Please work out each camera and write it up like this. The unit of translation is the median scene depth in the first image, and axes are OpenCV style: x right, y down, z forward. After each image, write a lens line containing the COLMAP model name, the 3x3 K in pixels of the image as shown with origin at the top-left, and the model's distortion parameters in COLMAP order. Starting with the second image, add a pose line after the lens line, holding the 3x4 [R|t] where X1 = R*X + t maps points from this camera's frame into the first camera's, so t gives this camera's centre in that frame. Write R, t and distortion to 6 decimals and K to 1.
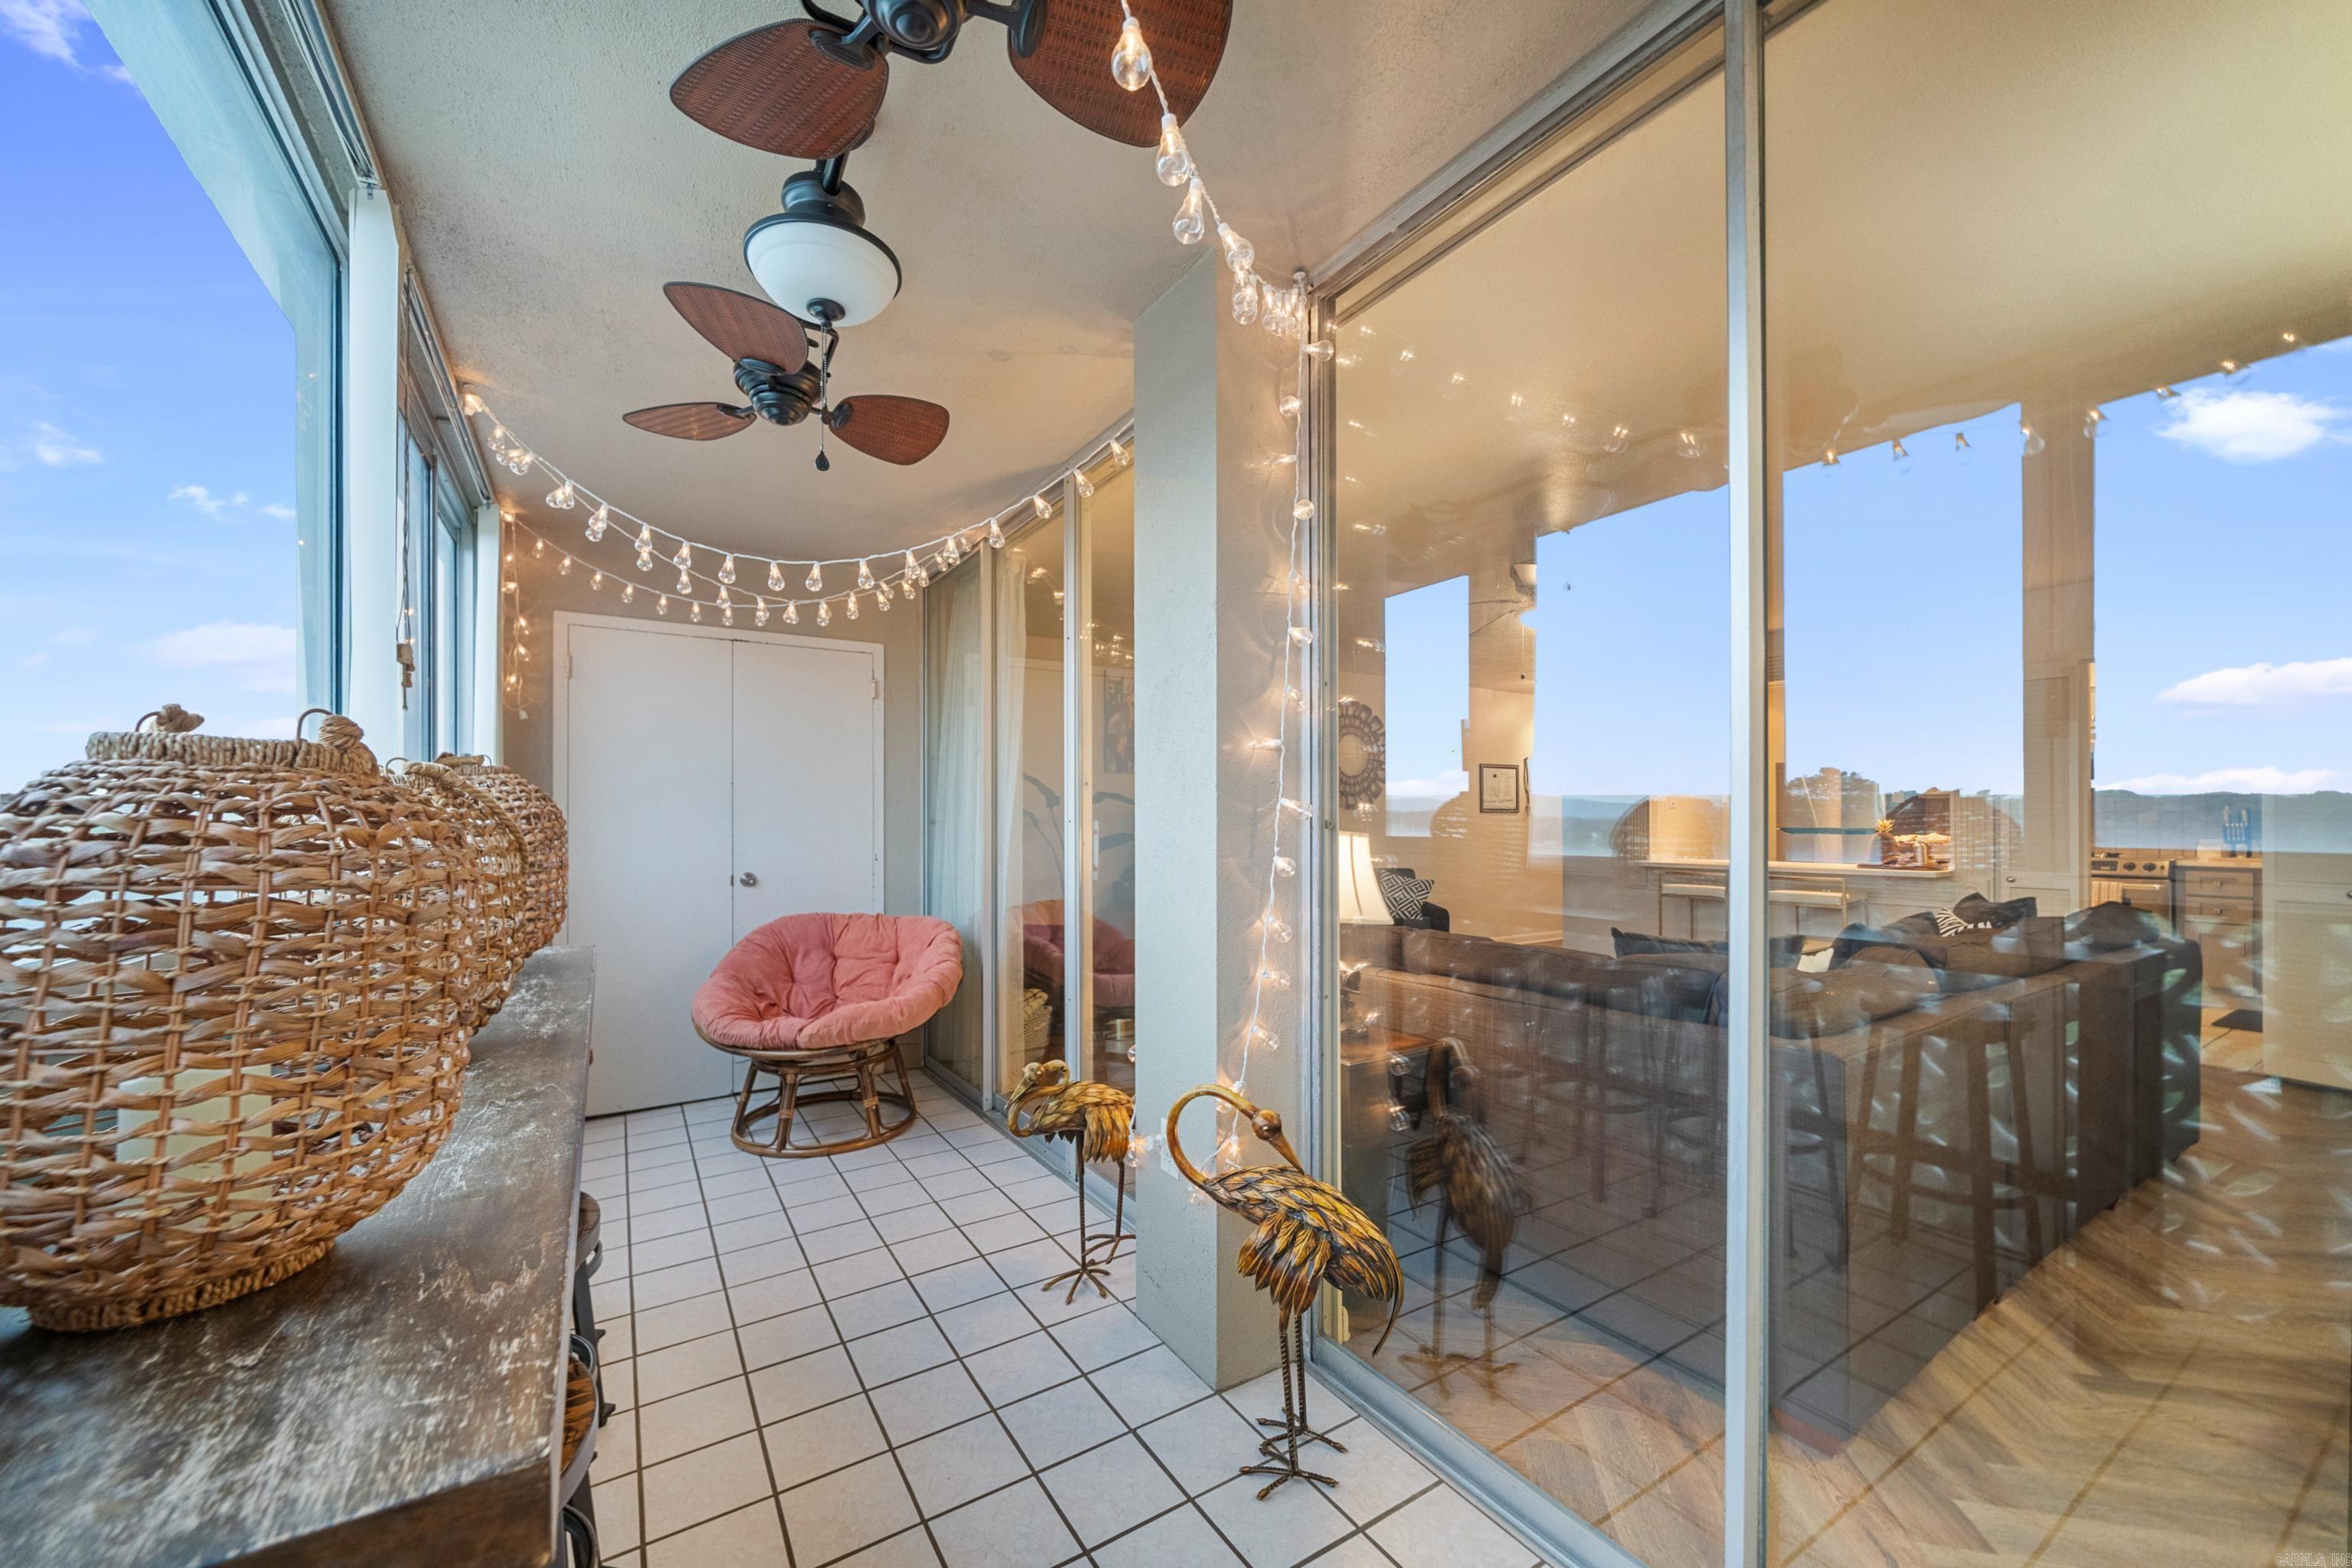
lens RADIAL K [[906.6, 0, 1158.2], [0, 906.6, 801.8], [0, 0, 1]] dist [0.000084, -0.001065]
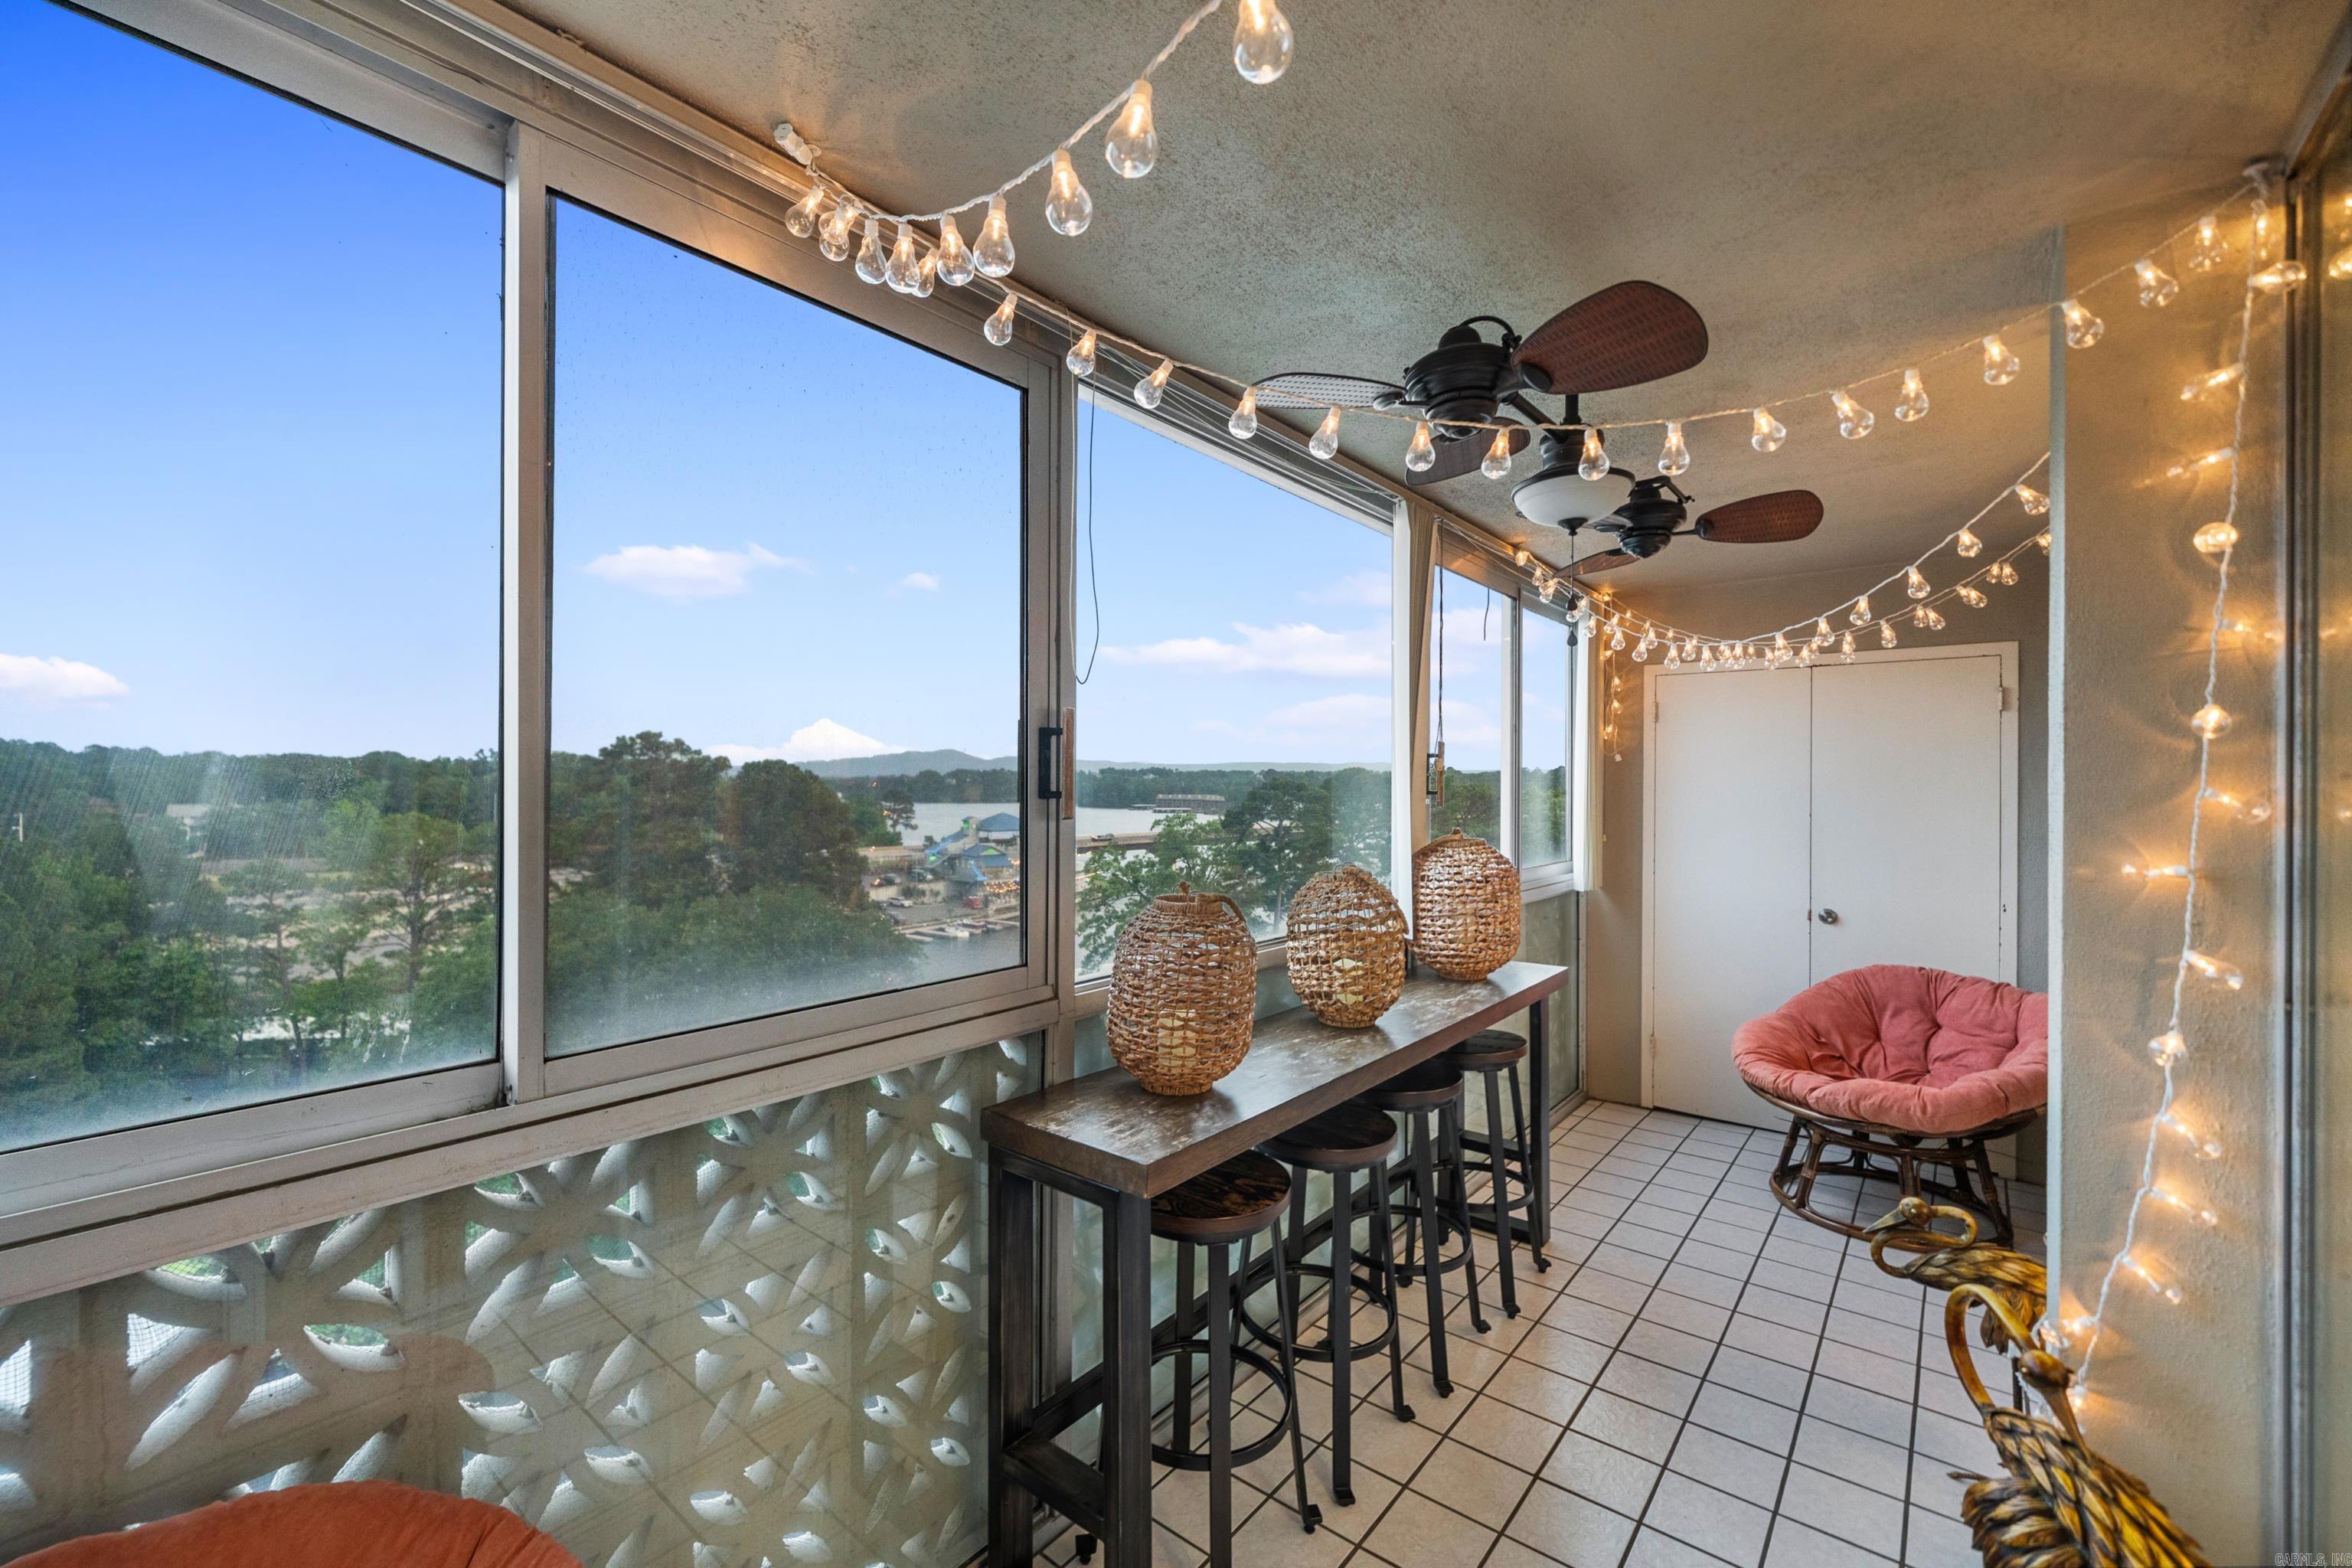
lens RADIAL K [[974.8, 0, 1152.6], [0, 974.8, 774.2], [0, 0, 1]] dist [0.001048, 0.000022]
pose [[0.319226, 0.002960, -0.947674, 0.330509], [0.000794, 0.999994, 0.003391, -0.080108], [0.947678, -0.001835, 0.319222, 0.002374]]
